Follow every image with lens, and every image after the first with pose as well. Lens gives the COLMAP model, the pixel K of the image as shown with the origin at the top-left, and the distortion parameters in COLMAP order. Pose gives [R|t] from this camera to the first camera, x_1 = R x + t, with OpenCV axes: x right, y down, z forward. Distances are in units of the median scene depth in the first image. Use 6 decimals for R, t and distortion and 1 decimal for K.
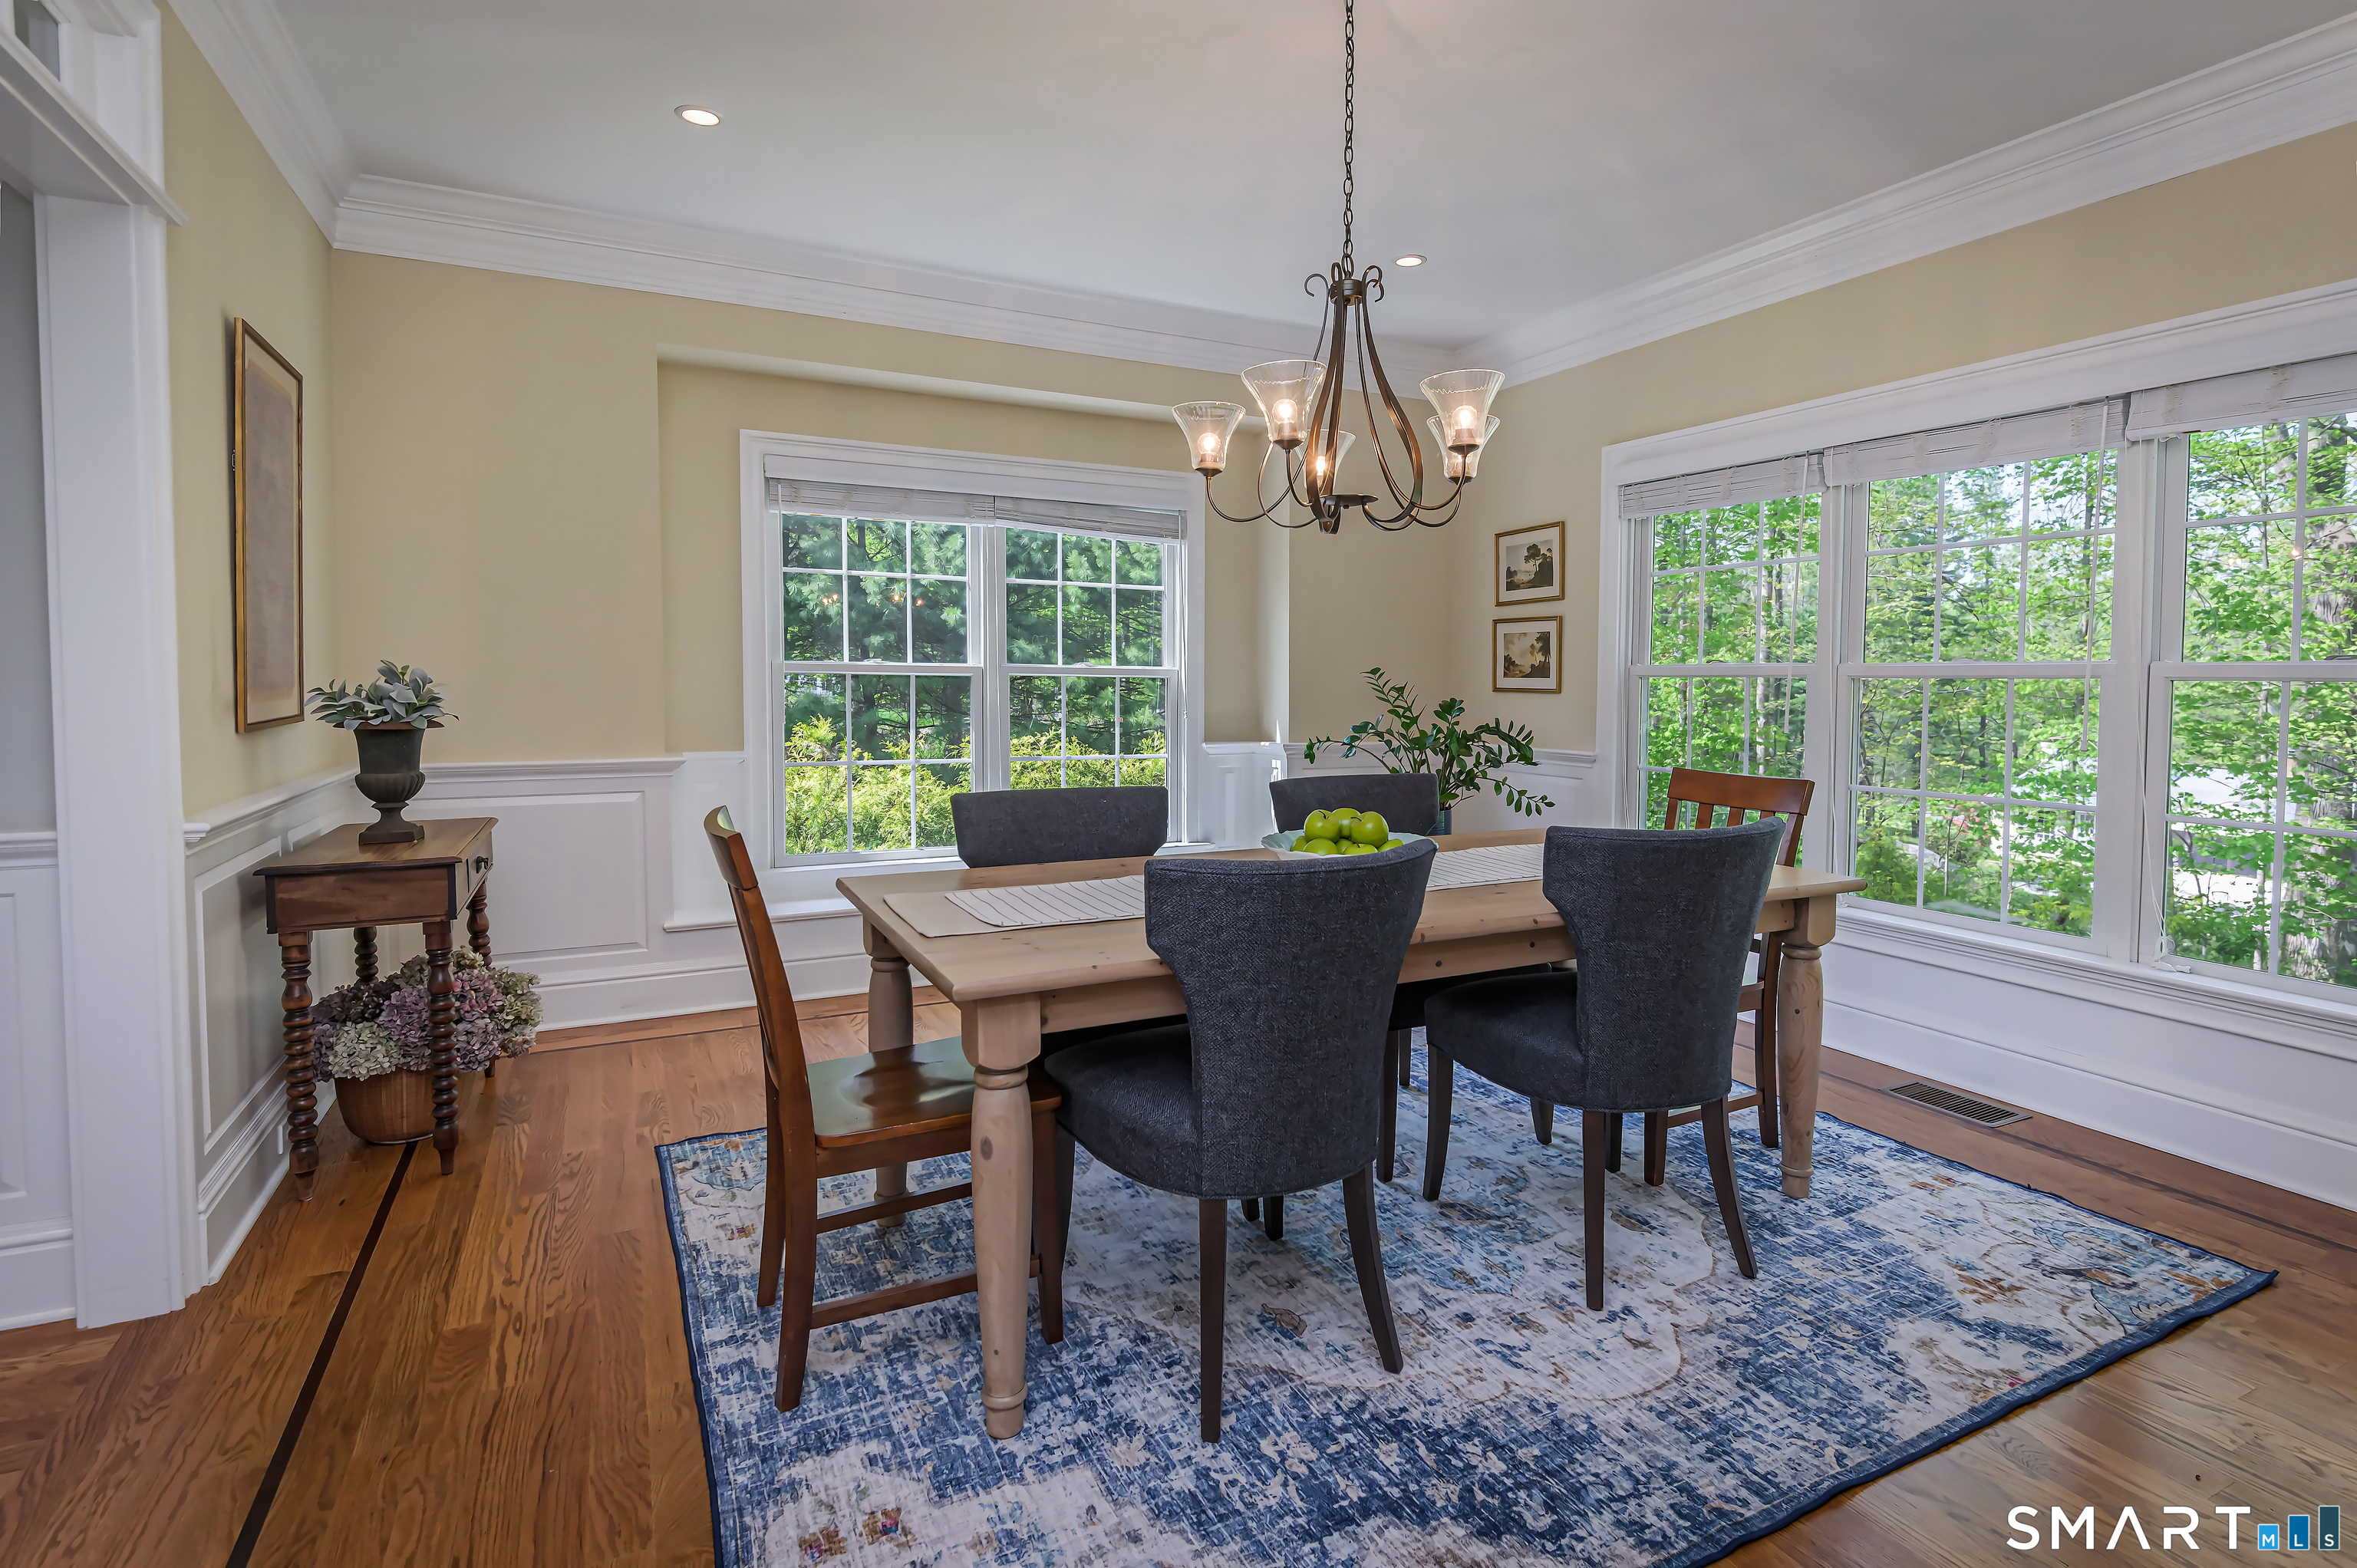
lens RADIAL K [[1171.9, 0, 1220.3], [0, 1171.9, 736.9], [0, 0, 1]] dist [0.007620, -0.000427]
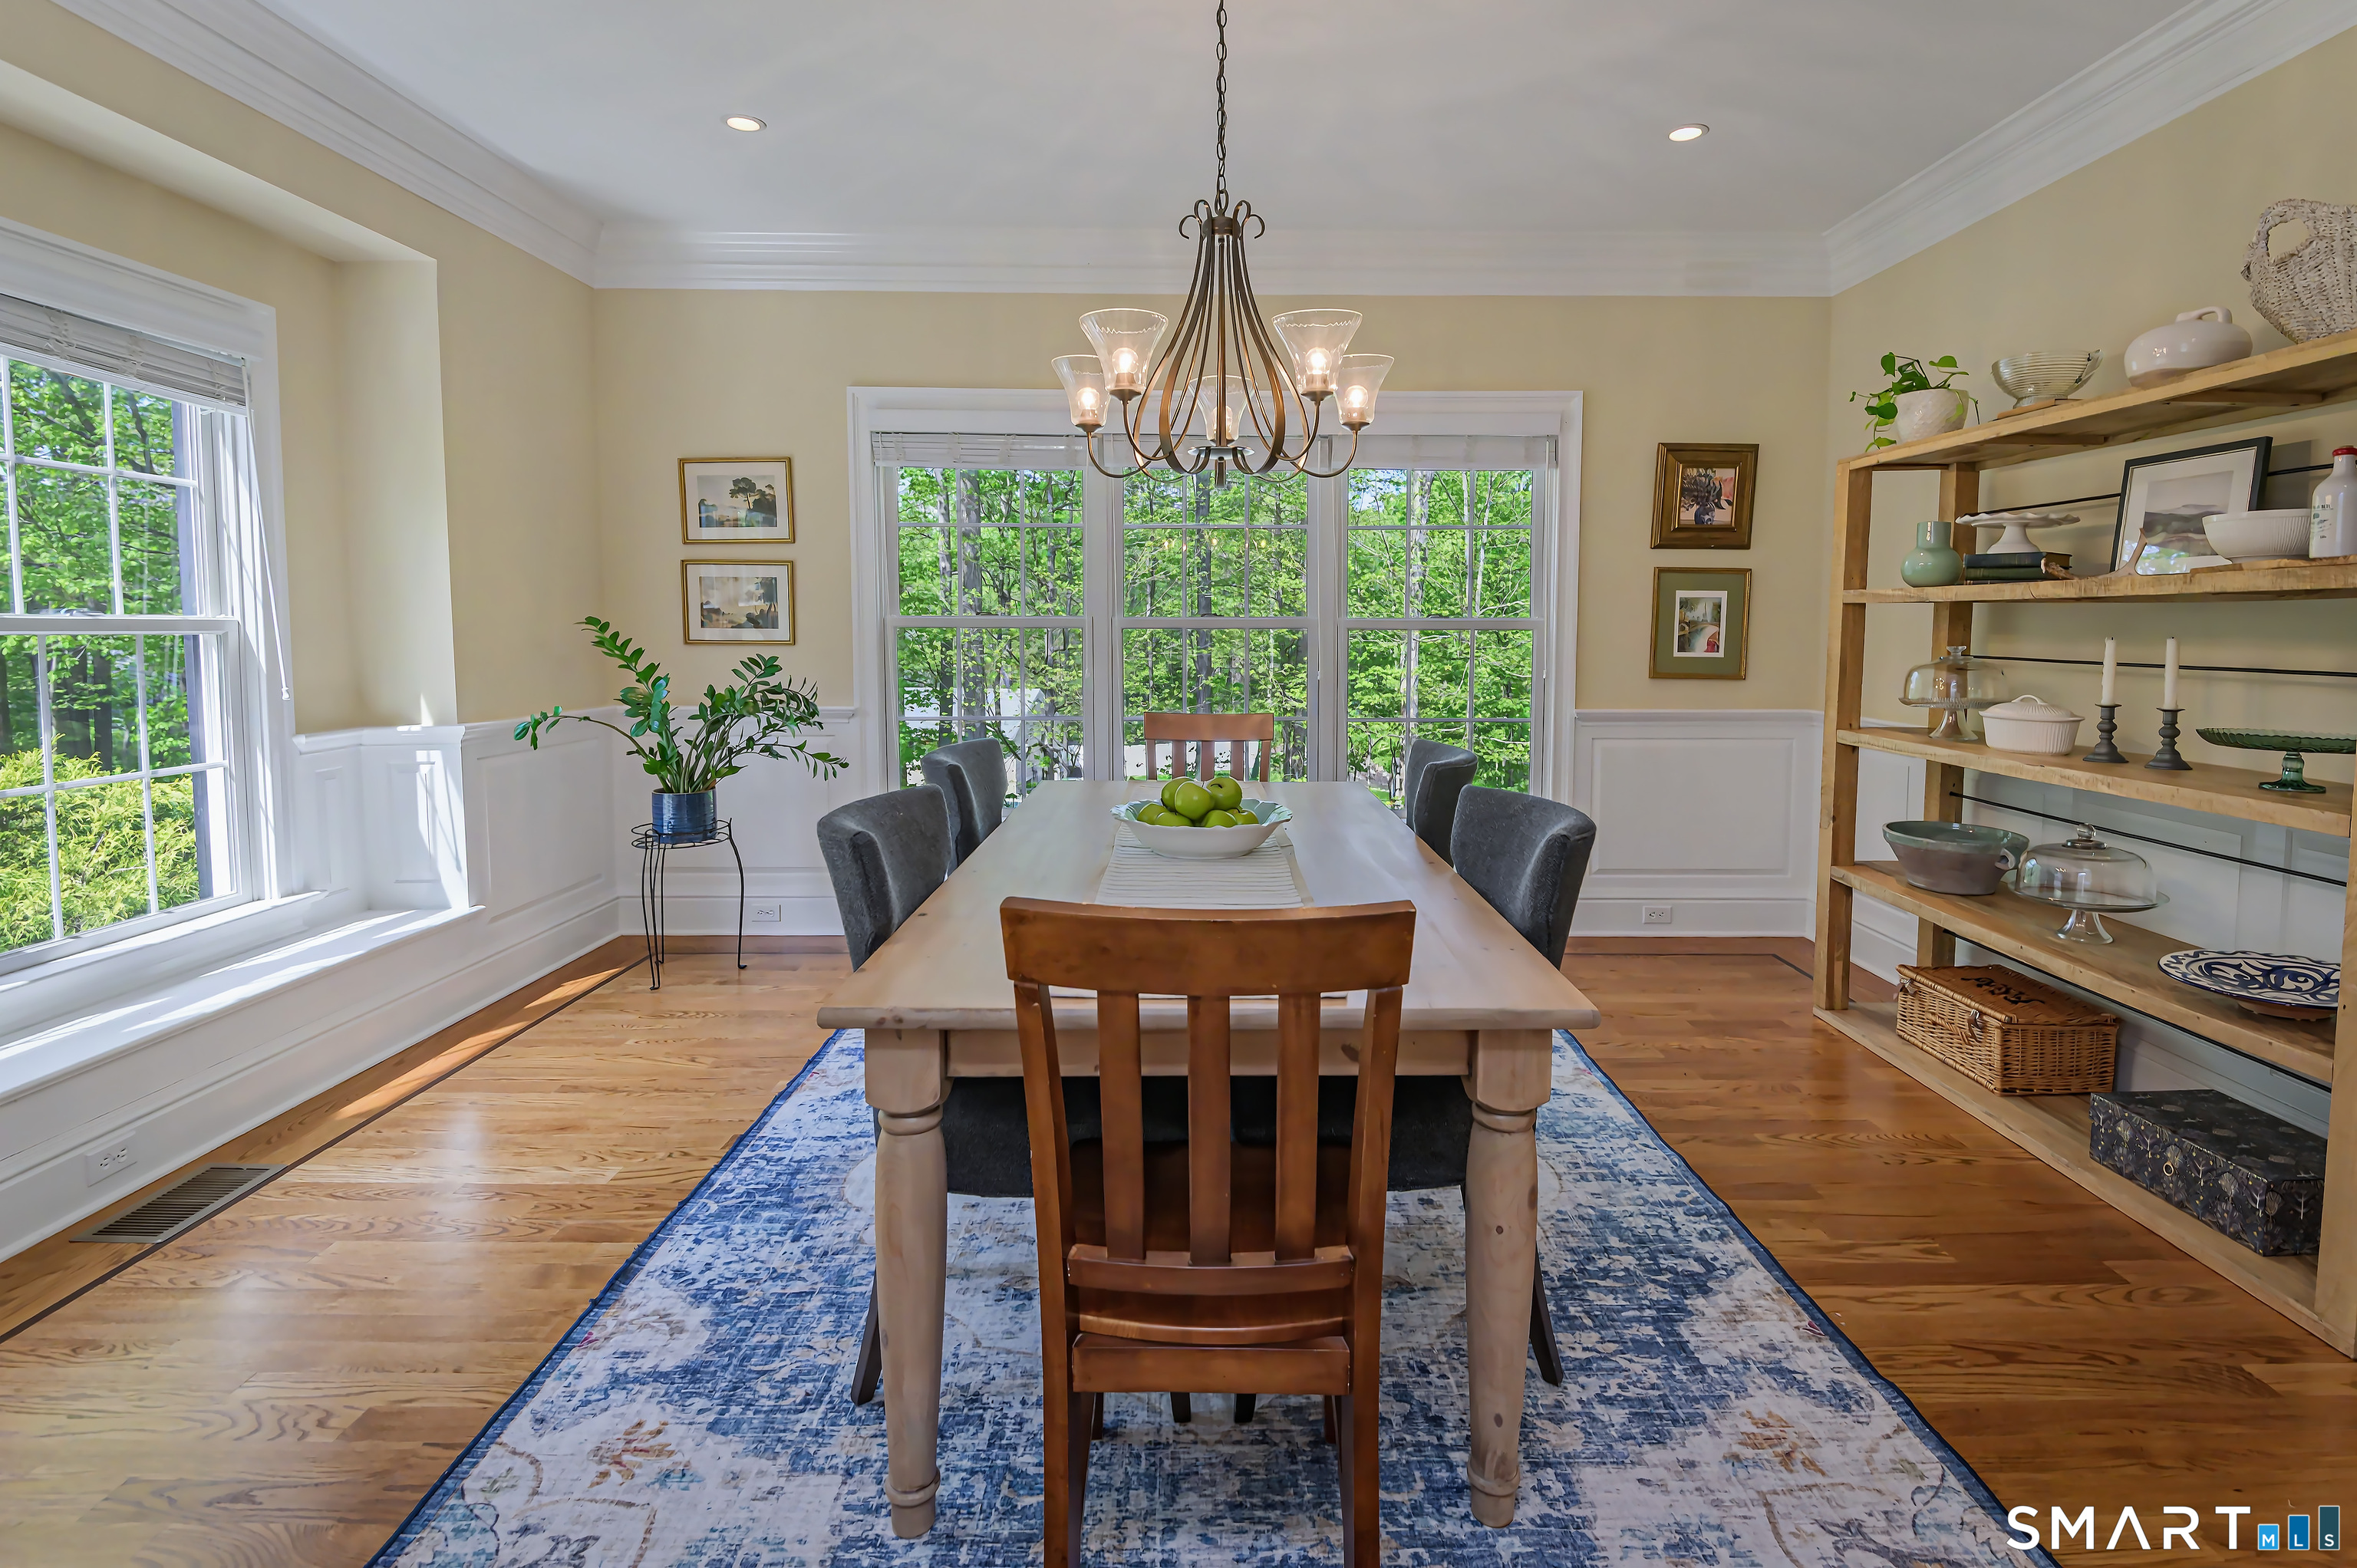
lens RADIAL K [[1171.9, 0, 1213.2], [0, 1171.9, 698.2], [0, 0, 1]] dist [0.007620, -0.000427]
pose [[0.446727, -0.061190, 0.892575, -1.012362], [0.046030, 0.997909, 0.045373, -0.059296], [-0.893485, 0.020816, 0.448610, 0.782888]]
